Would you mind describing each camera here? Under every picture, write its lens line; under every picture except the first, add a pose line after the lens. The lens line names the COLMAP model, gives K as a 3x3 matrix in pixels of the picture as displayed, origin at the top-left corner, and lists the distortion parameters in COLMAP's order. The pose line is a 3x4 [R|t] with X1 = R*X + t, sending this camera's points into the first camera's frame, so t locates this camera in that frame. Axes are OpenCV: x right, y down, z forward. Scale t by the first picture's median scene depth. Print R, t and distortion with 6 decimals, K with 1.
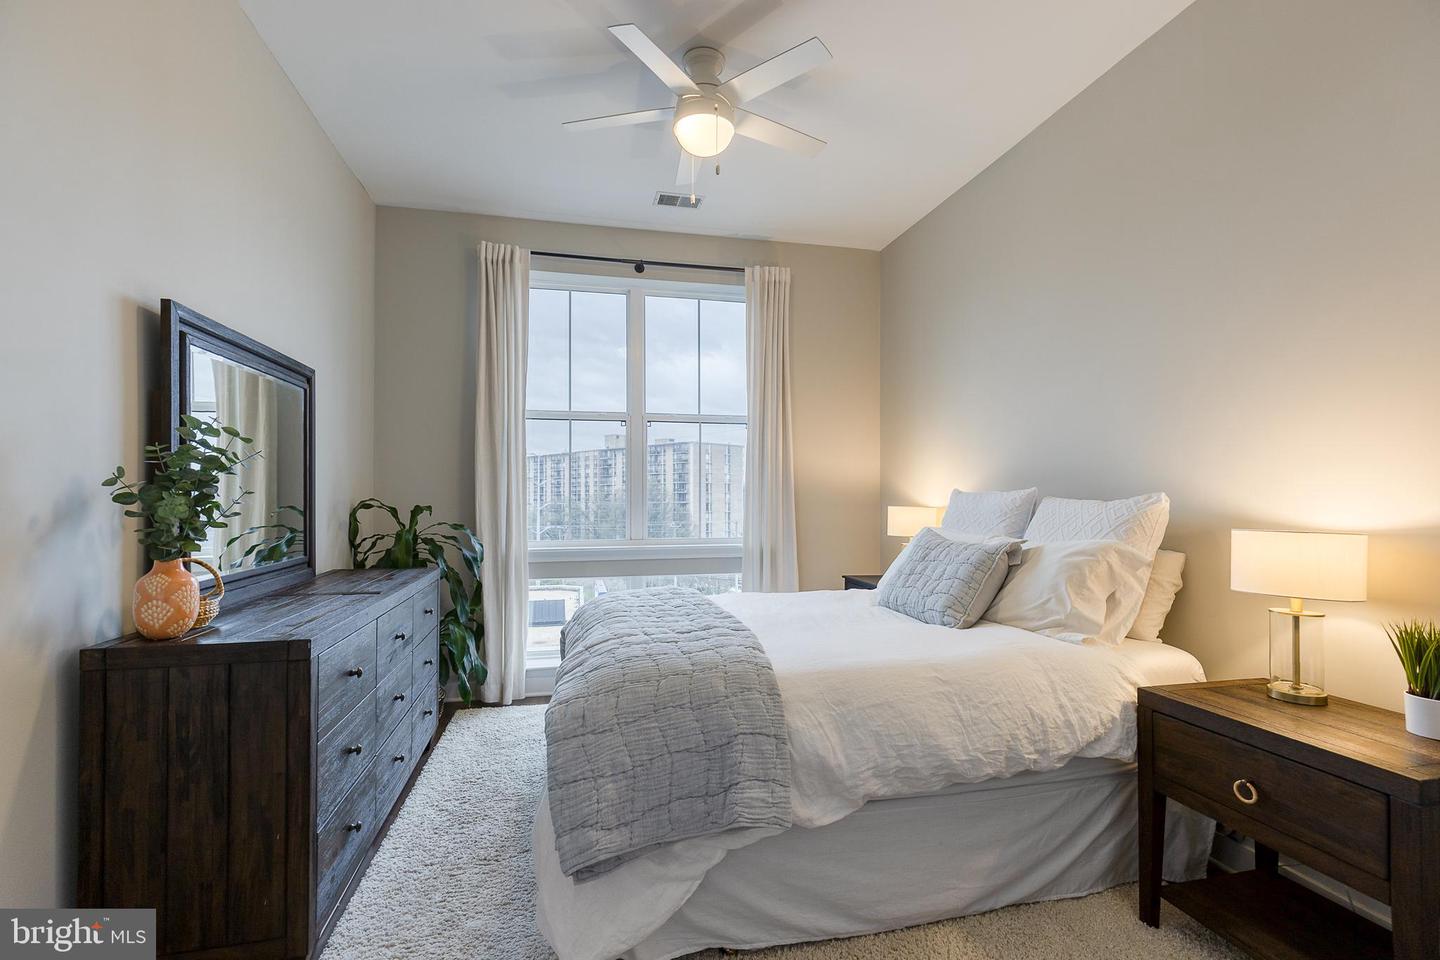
lens RADIAL K [[663.3, 0, 756.3], [0, 663.3, 488.4], [0, 0, 1]] dist [0.000855, -0.000095]
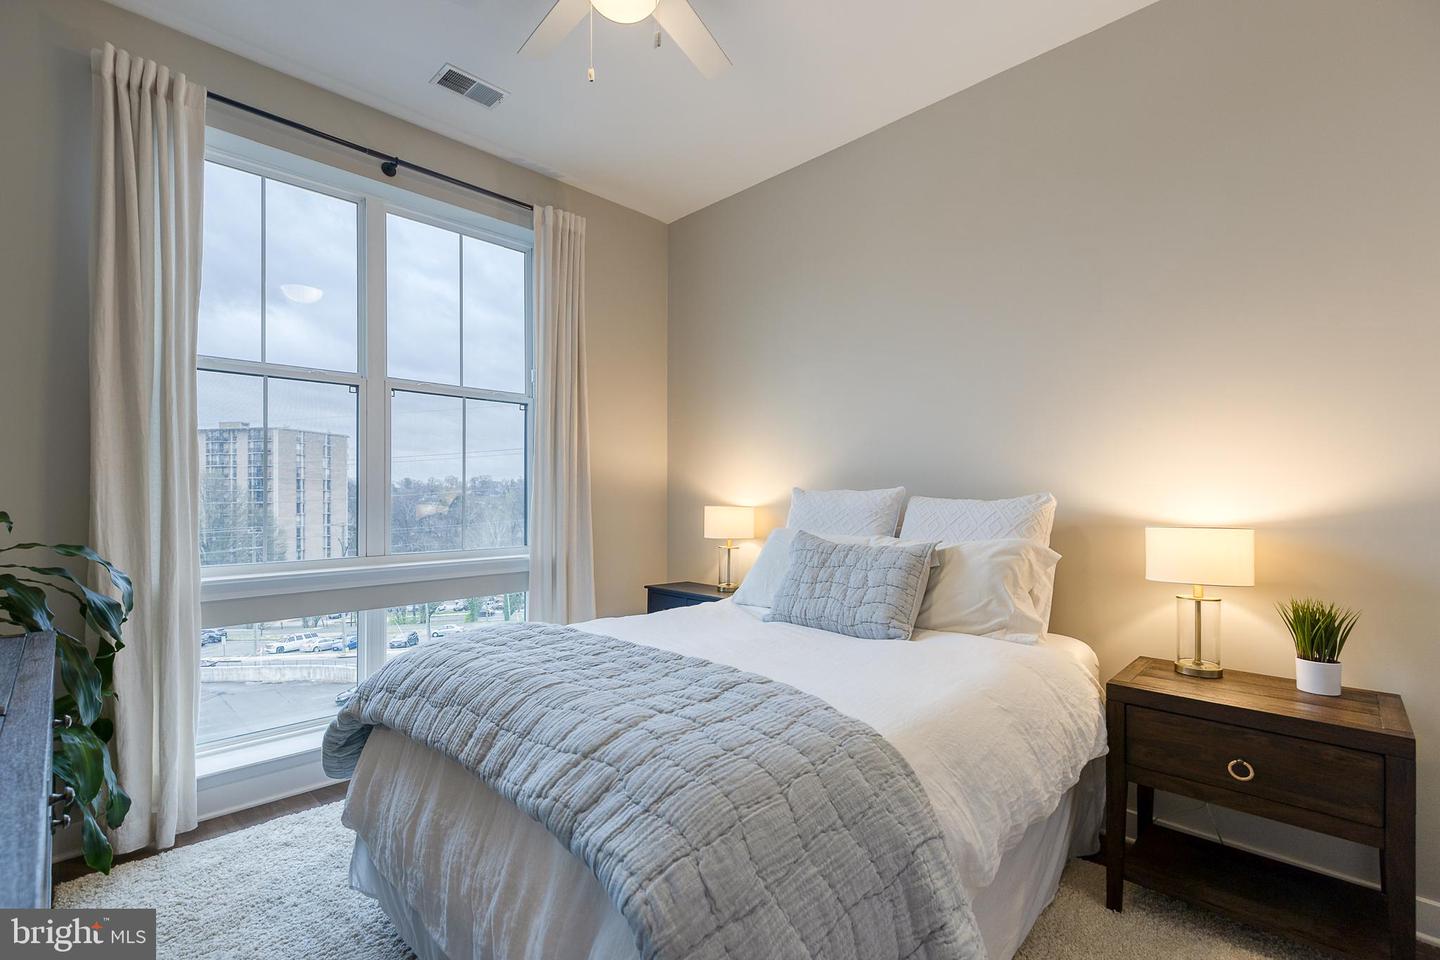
lens RADIAL K [[653.7, 0, 755.5], [0, 653.7, 493.0], [0, 0, 1]] dist [0.007243, -0.000399]
pose [[0.857808, 0.003492, 0.513958, -0.249146], [-0.007716, 0.999952, 0.006086, 0.003561], [-0.513912, -0.009187, 0.857794, 0.252194]]
